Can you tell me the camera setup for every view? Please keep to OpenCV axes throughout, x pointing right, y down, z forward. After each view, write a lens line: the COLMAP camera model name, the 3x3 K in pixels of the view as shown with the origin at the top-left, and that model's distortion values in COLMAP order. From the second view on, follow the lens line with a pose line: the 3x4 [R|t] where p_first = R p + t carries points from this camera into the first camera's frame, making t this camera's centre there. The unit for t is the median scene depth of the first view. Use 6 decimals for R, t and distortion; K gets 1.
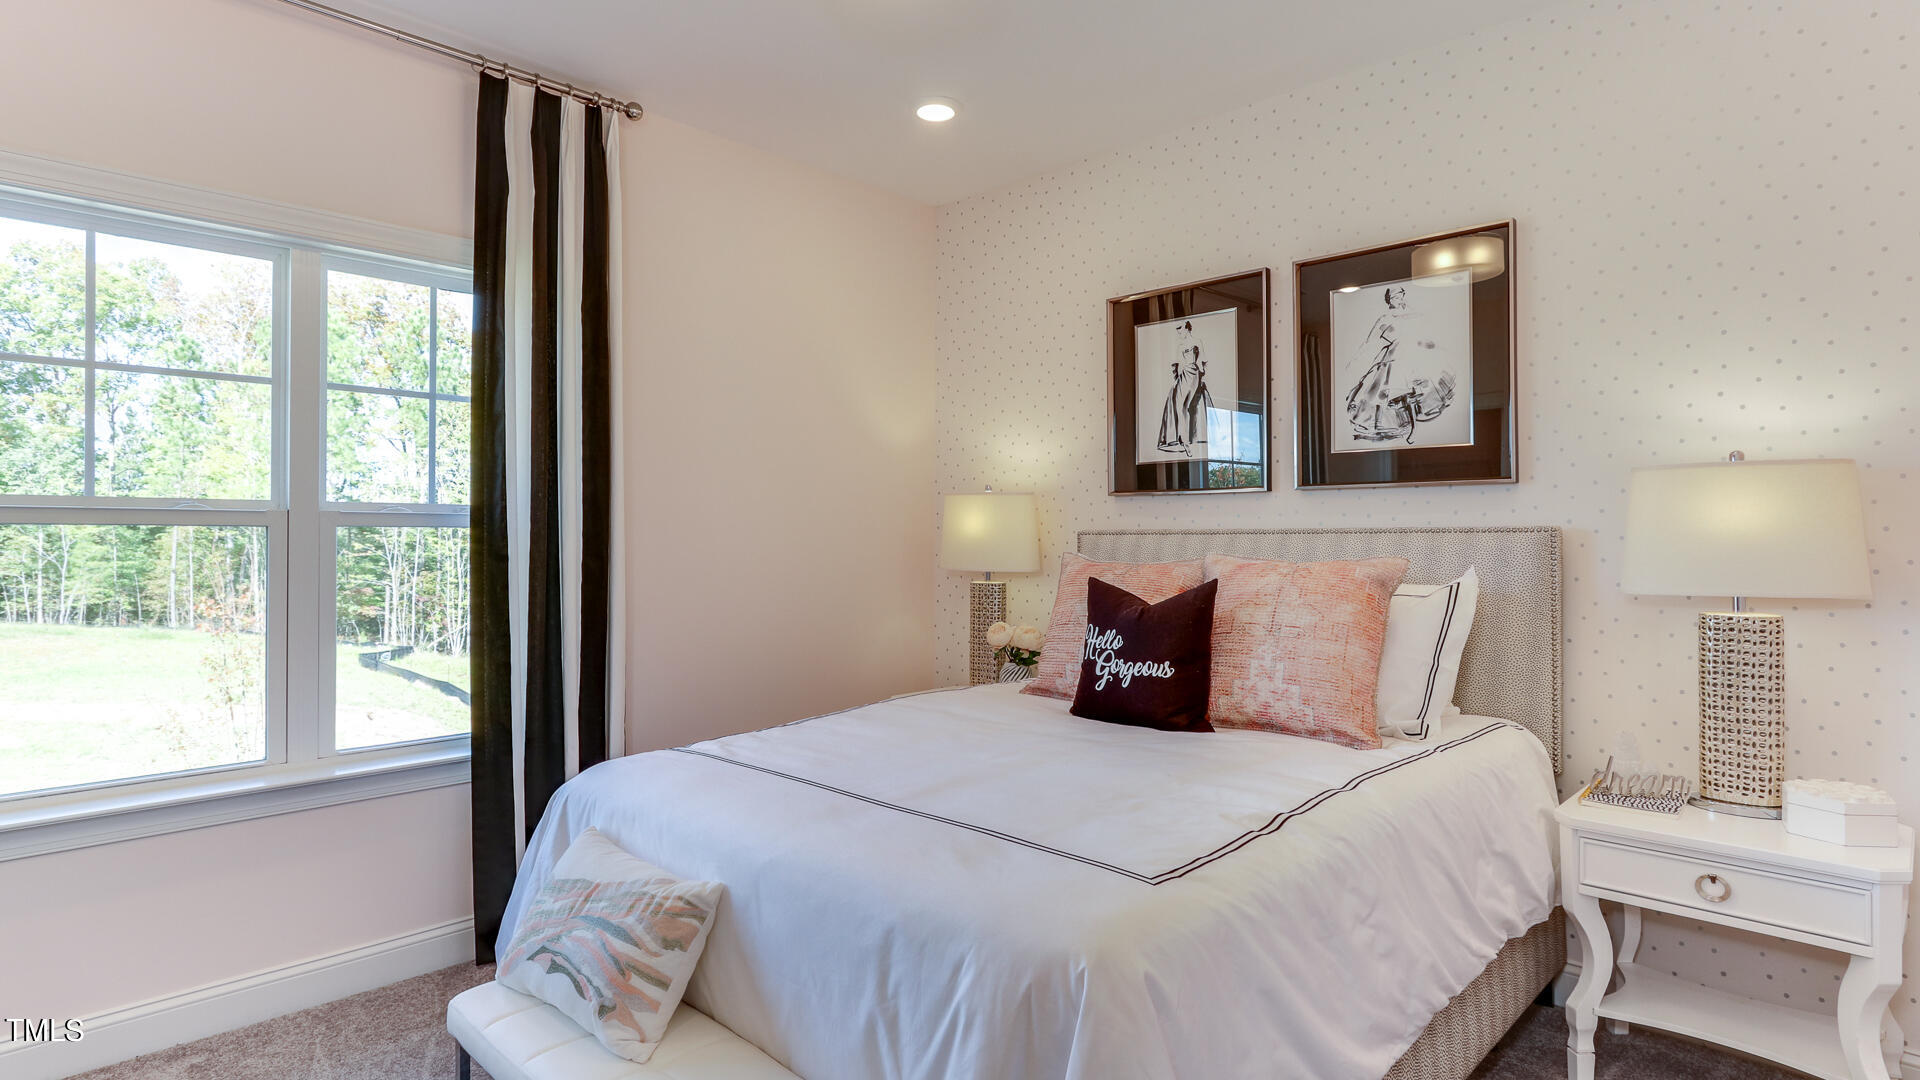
lens RADIAL K [[994.0, 0, 961.4], [0, 994.0, 539.3], [0, 0, 1]] dist [-0.002501, -0.000290]
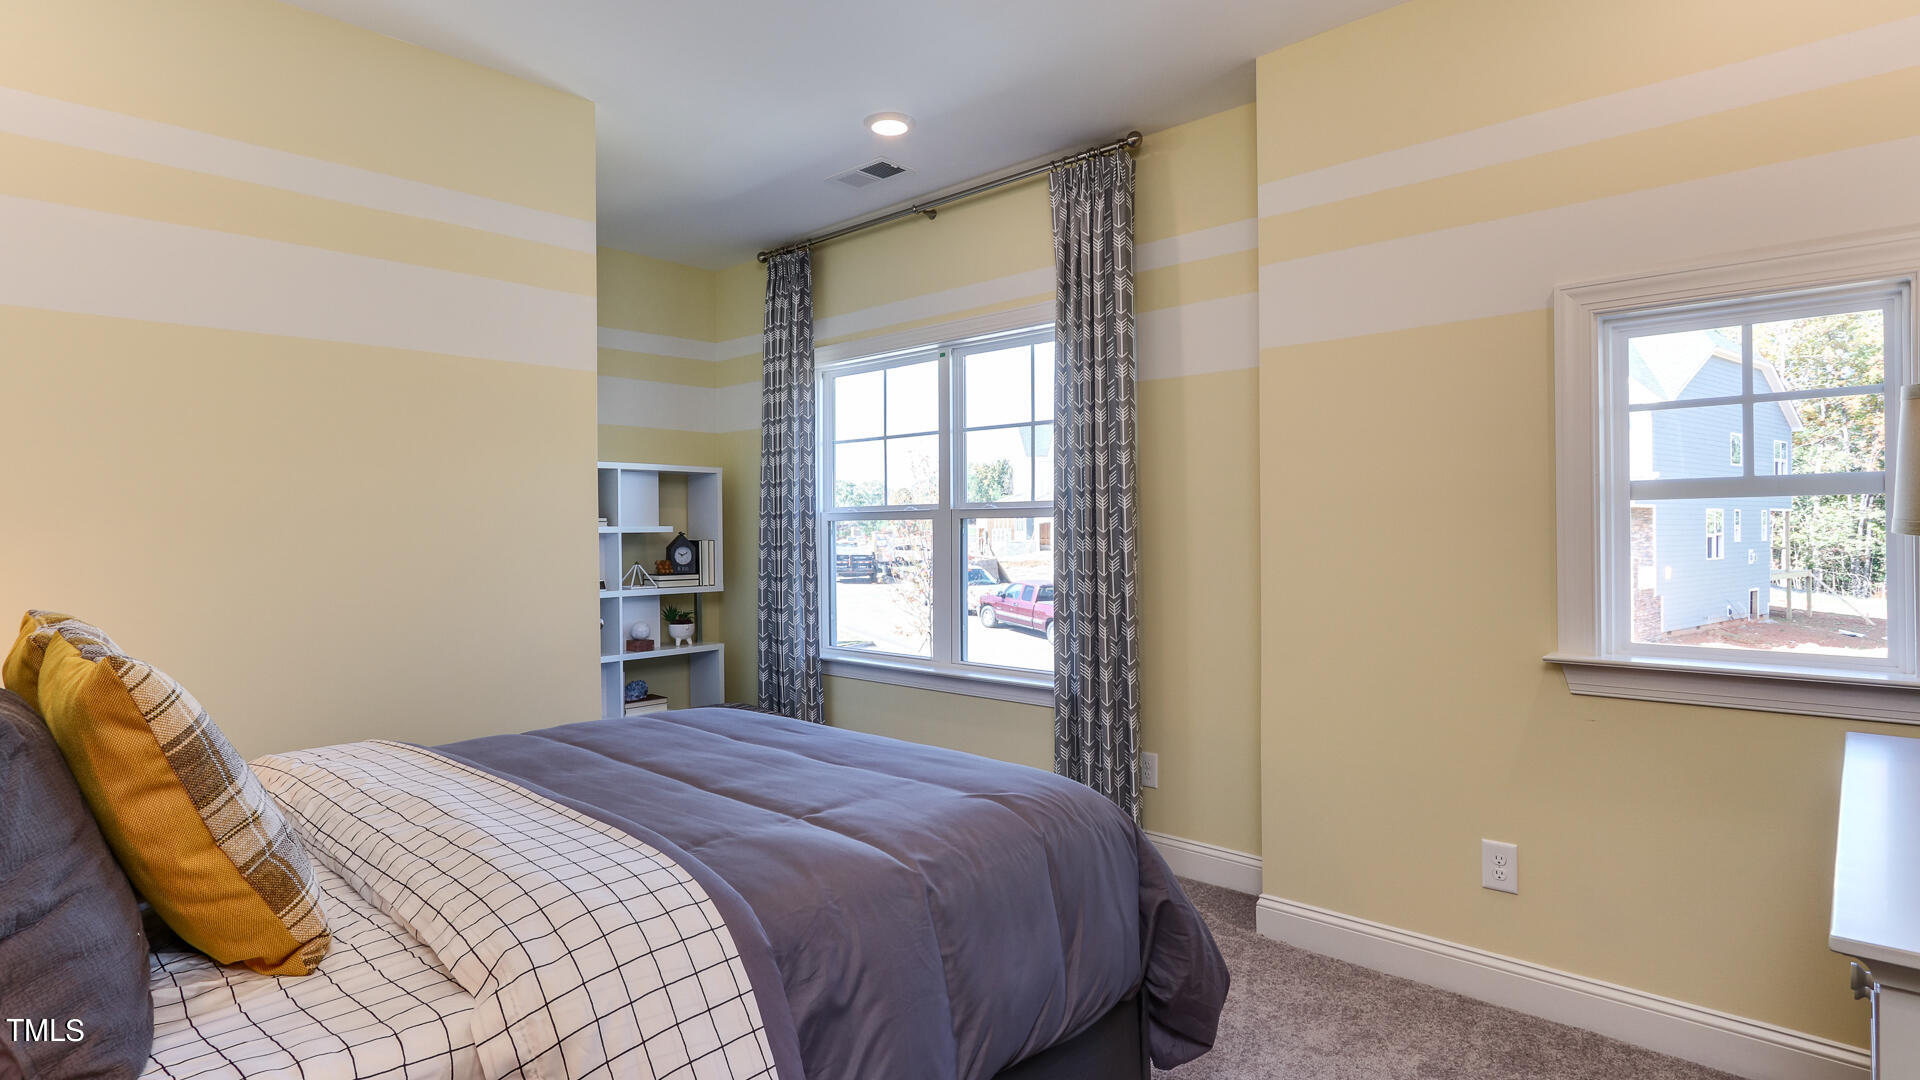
lens RADIAL K [[994.0, 0, 958.7], [0, 994.0, 537.2], [0, 0, 1]] dist [-0.002501, -0.000290]
pose [[0.039108, 0.001481, -0.999234, 0.916494], [0.017890, 0.999838, 0.002182, 0.011172], [0.999075, -0.017962, 0.039075, 0.902786]]
